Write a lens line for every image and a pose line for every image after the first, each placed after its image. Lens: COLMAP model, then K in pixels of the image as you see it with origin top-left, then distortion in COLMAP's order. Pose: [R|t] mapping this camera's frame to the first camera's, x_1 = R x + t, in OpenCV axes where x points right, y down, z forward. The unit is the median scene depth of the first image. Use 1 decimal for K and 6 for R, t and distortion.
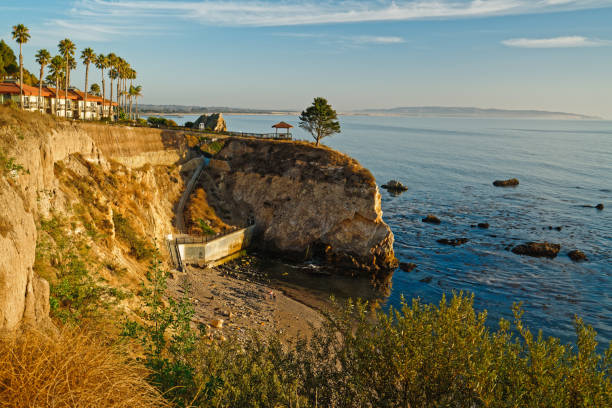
lens RADIAL K [[533.3, 0, 306.0], [0, 533.3, 204.0], [0, 0, 1]] dist [0.010527, 0.003967]
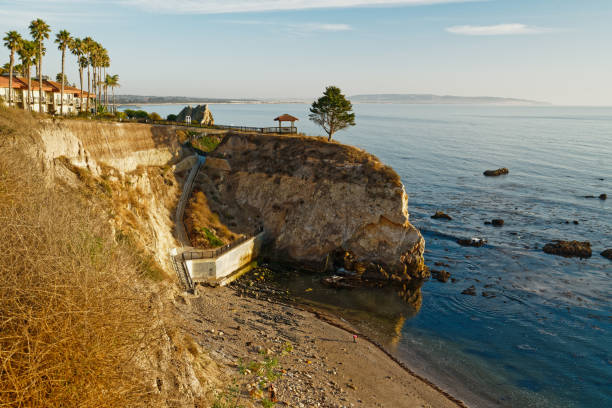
lens RADIAL K [[533.3, 0, 306.0], [0, 533.3, 204.0], [0, 0, 1]] dist [0.010527, 0.003967]
pose [[0.997144, -0.024656, 0.071379, -0.090357], [0.023165, 0.999497, 0.021640, -0.024839], [-0.071877, -0.019925, 0.997214, 0.116330]]
